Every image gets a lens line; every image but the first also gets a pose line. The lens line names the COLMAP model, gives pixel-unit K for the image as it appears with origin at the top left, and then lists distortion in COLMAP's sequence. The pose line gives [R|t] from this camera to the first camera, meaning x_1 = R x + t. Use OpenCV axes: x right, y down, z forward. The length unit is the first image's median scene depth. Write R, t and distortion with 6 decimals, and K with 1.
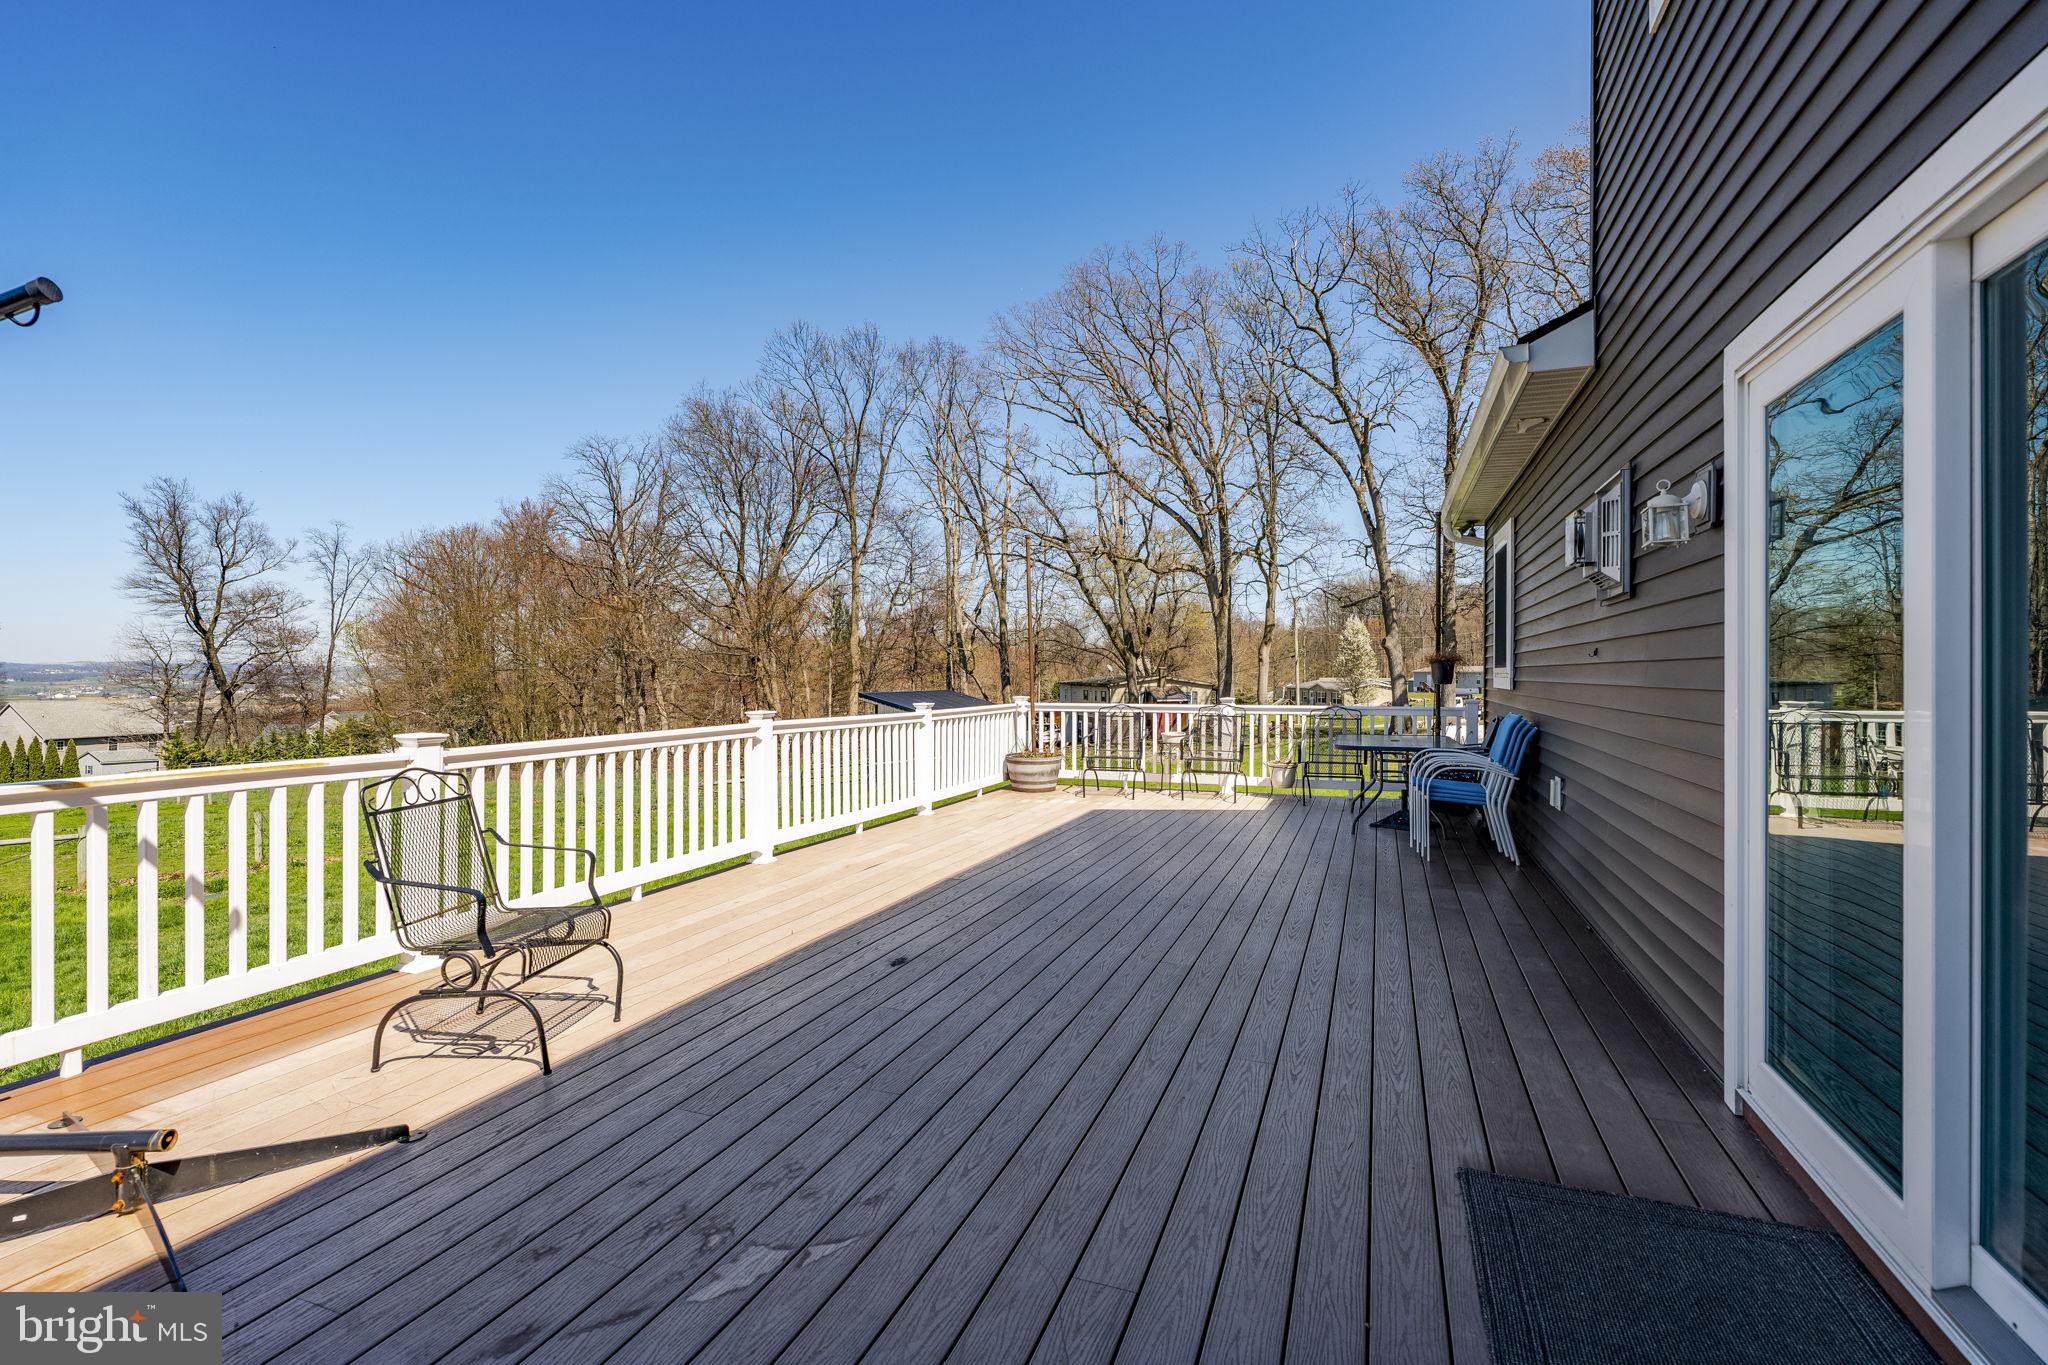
lens RADIAL K [[915.3, 0, 1037.4], [0, 915.3, 675.6], [0, 0, 1]] dist [-0.012793, 0.000170]
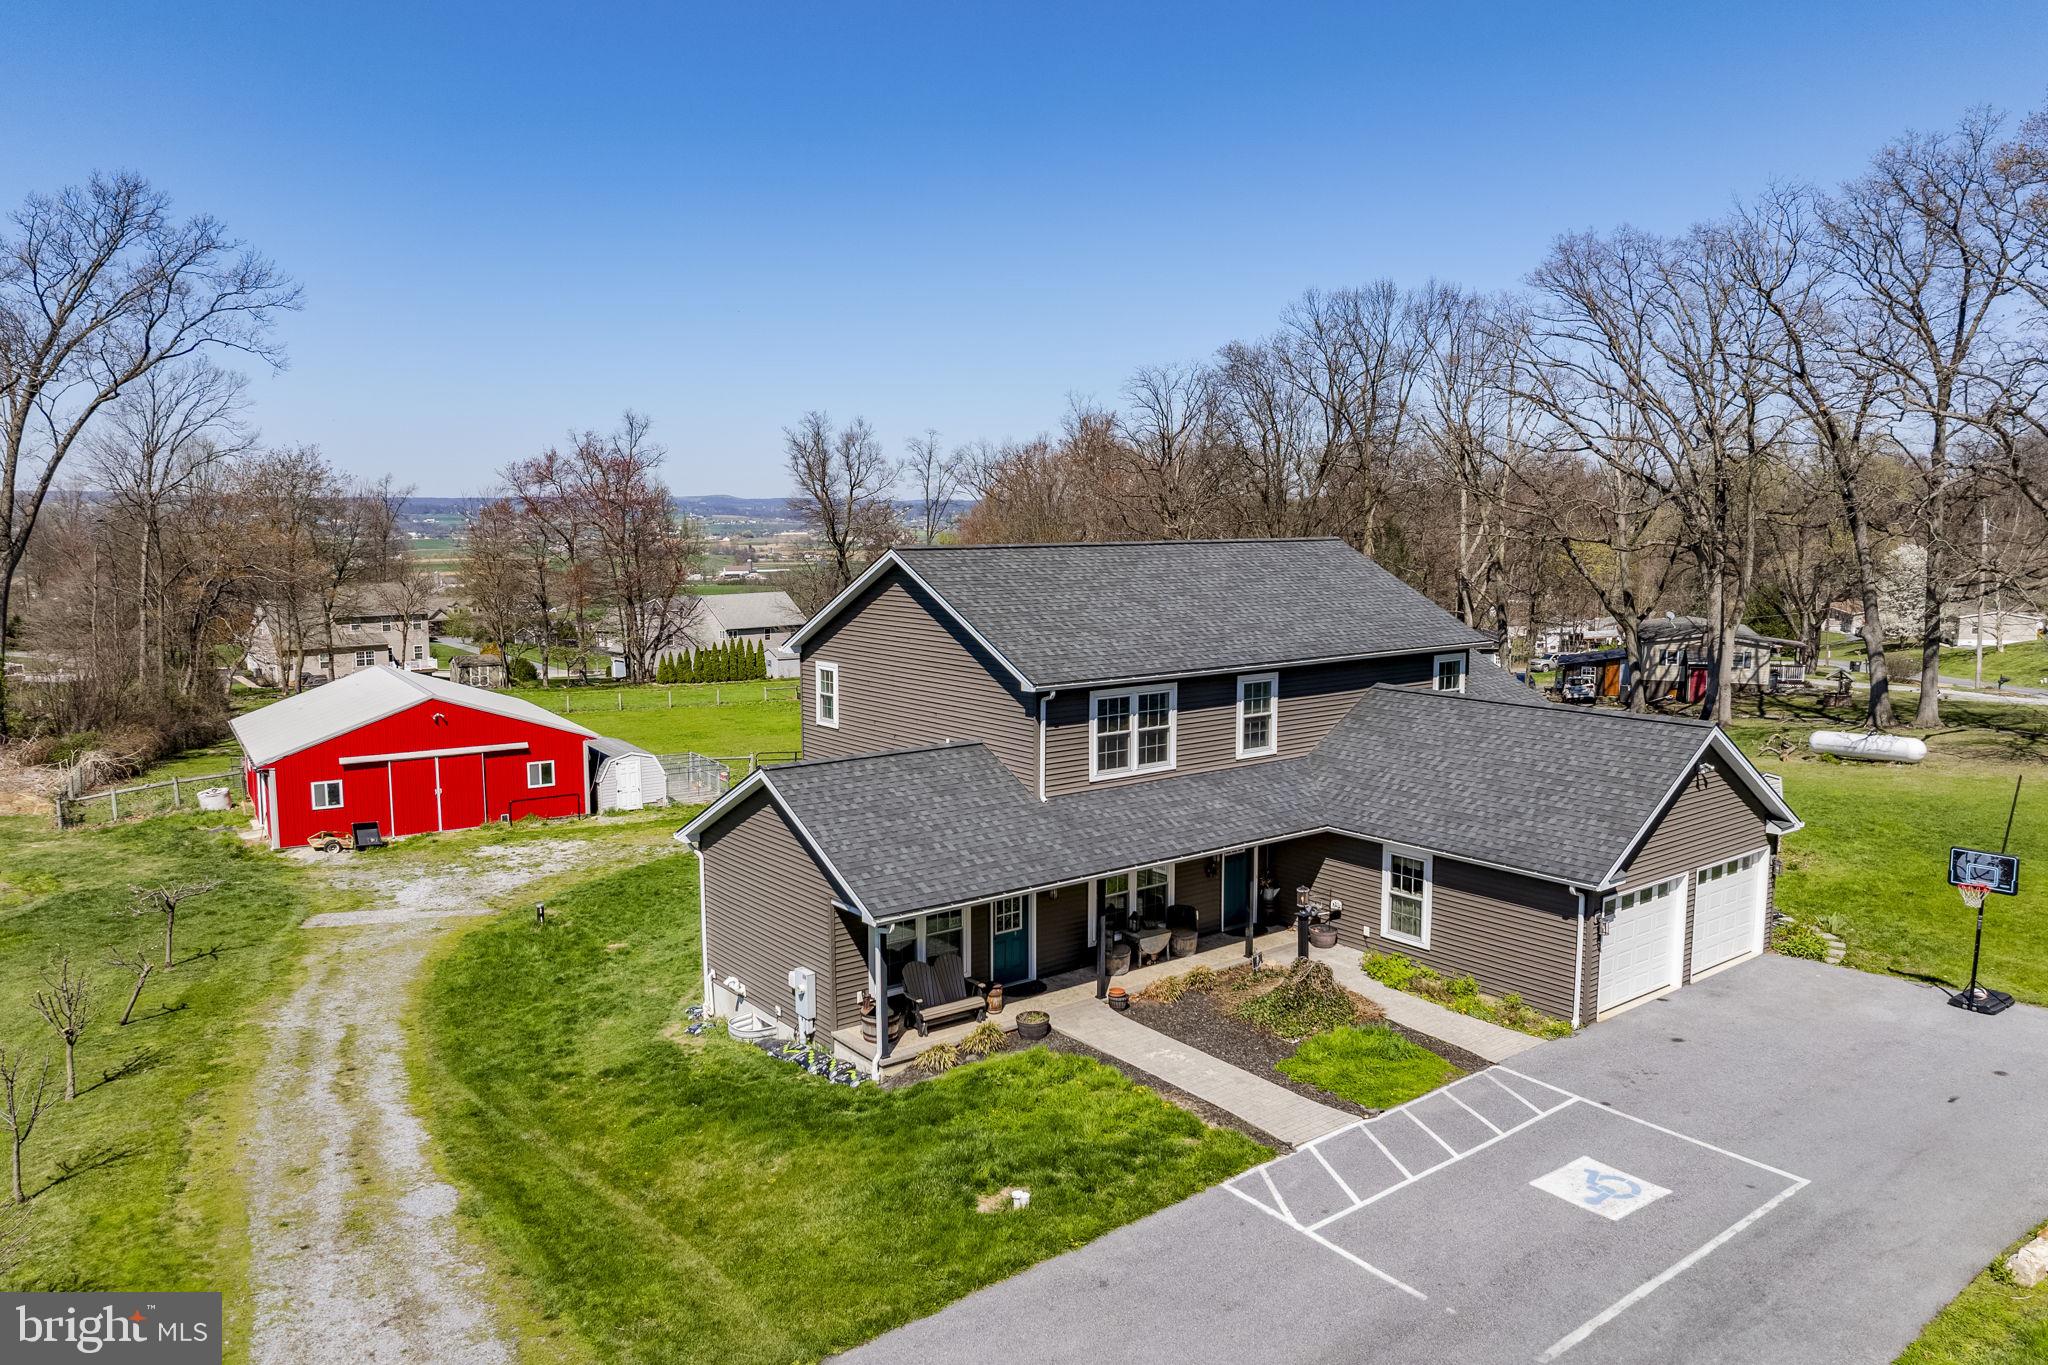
lens RADIAL K [[1383.9, 0, 1019.0], [0, 1383.9, 705.1], [0, 0, 1]] dist [-0.035664, -0.002816]
pose [[0.840977, 0.069510, -0.536588, 0.207845], [-0.000250, 0.991764, 0.128081, -0.072134], [0.541071, -0.107578, 0.834068, -0.339366]]
